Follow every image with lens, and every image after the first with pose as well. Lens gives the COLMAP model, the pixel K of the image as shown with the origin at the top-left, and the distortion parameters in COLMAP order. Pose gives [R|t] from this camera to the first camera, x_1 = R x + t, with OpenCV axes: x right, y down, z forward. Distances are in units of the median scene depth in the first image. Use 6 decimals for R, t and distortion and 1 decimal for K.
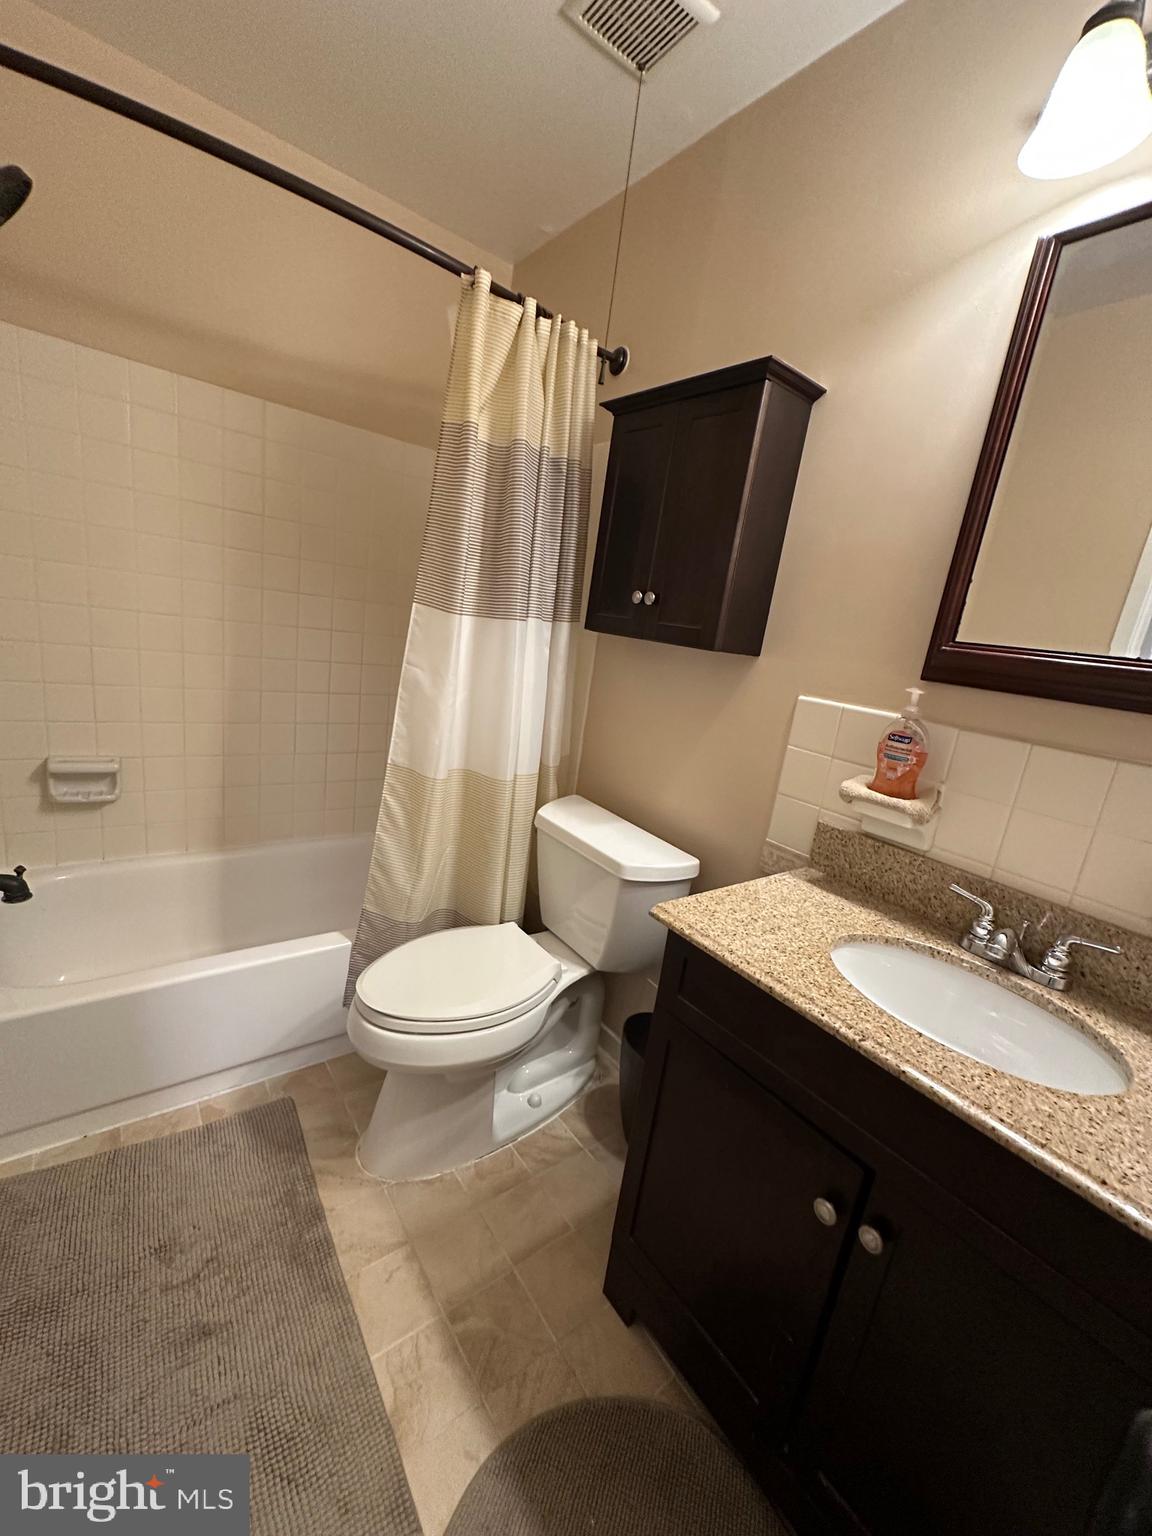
lens RADIAL K [[608.4, 0, 576.6], [0, 608.4, 770.4], [0, 0, 1]] dist [-0.004637, 0.000976]
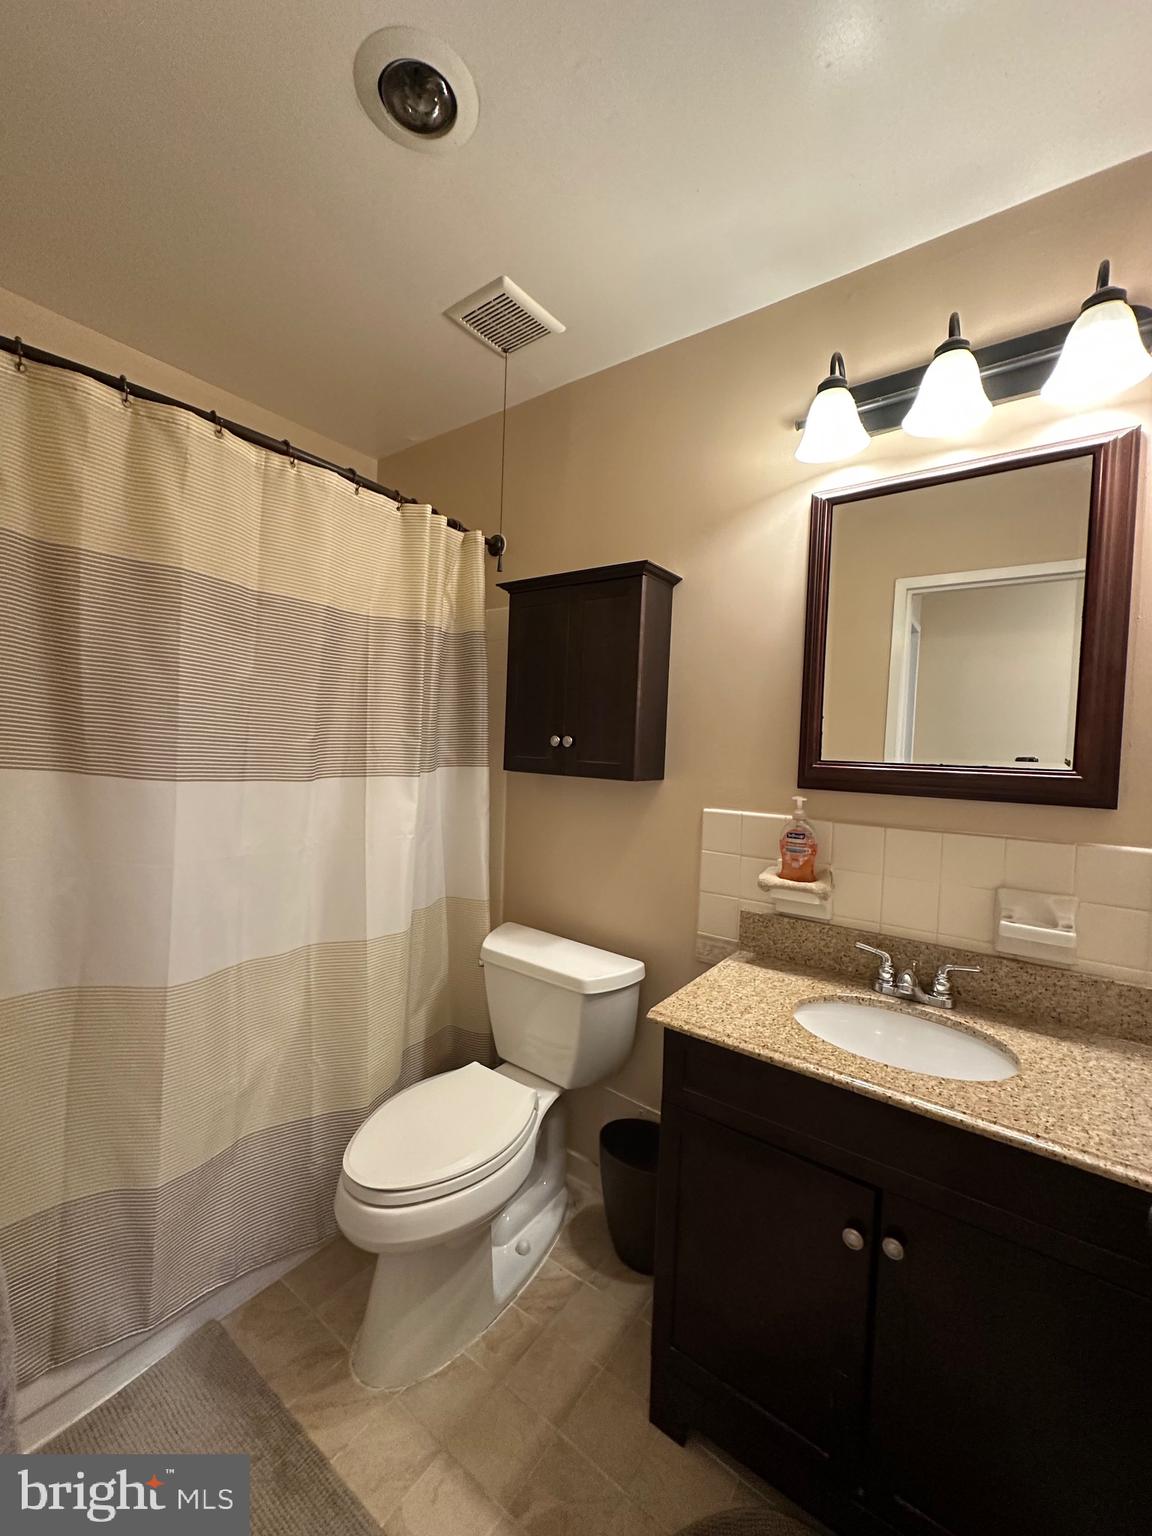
lens RADIAL K [[608.4, 0, 576.6], [0, 608.4, 770.4], [0, 0, 1]] dist [-0.004637, 0.000976]
pose [[0.954831, -0.113055, 0.274802, -0.241791], [0.158603, 0.975947, -0.149577, -0.065331], [-0.251282, 0.186405, 0.949795, -0.131414]]
